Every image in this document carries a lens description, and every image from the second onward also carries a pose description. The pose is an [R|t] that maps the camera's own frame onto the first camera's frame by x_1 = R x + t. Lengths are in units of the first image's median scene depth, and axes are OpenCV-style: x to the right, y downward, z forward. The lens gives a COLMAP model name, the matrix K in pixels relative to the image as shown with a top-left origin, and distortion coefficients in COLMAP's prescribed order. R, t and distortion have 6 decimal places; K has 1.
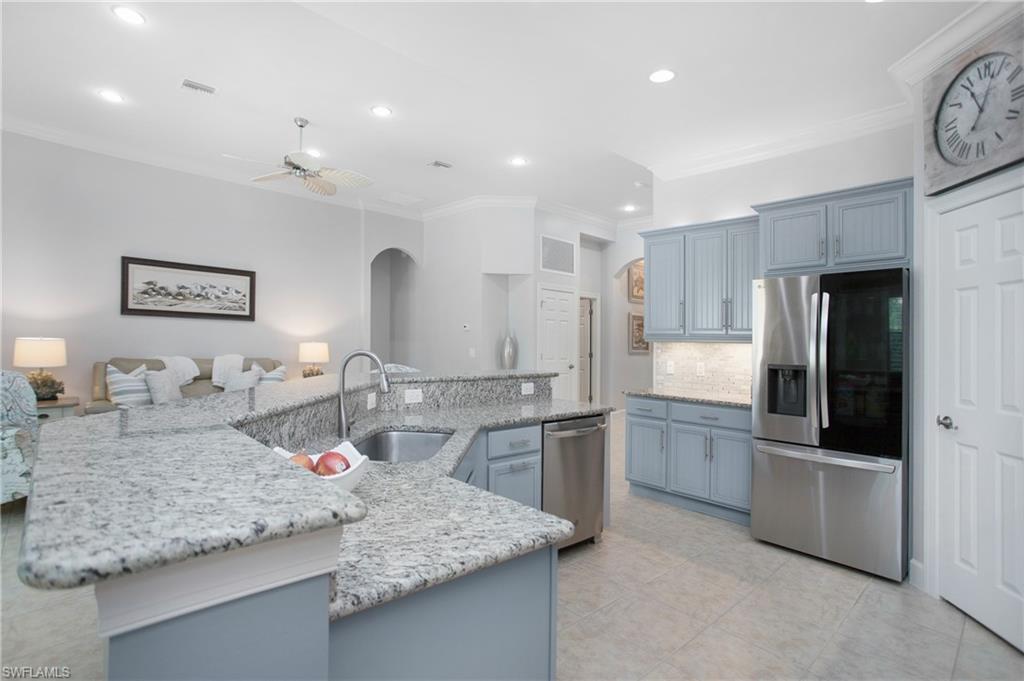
lens RADIAL K [[513.9, 0, 430.0], [0, 513.9, 353.7], [0, 0, 1]] dist [-0.000285, -0.000740]
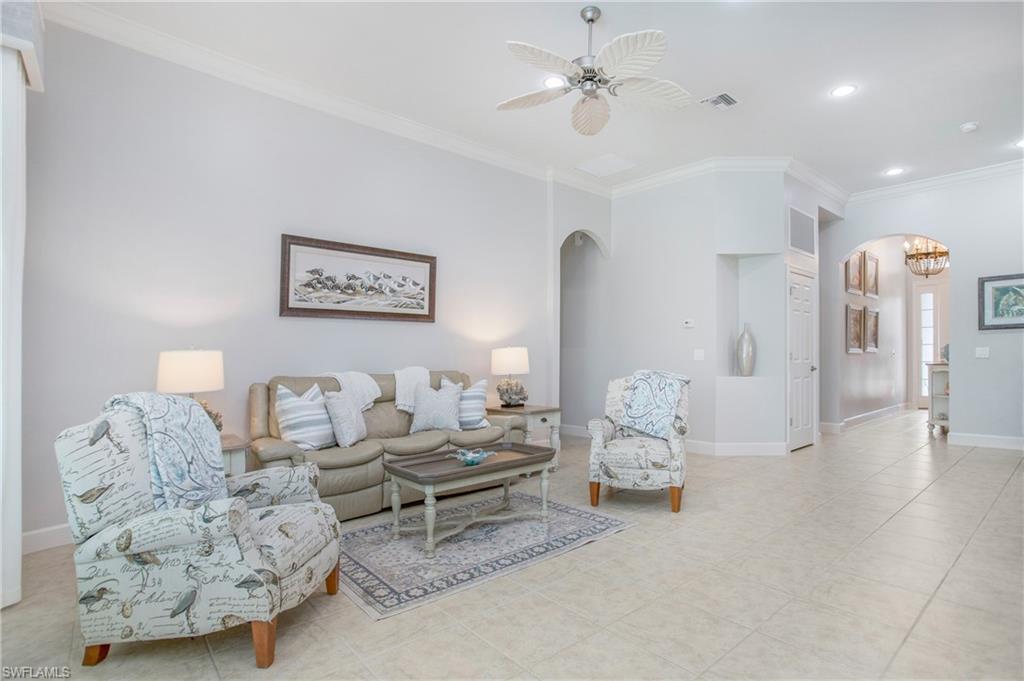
lens RADIAL K [[534.0, 0, 494.9], [0, 534.0, 344.6], [0, 0, 1]] dist [-0.051541, -0.000066]
pose [[0.999179, -0.036216, 0.018138, -0.297131], [0.037018, 0.998254, -0.046030, 0.009346], [-0.016439, 0.046664, 0.998775, 0.242465]]
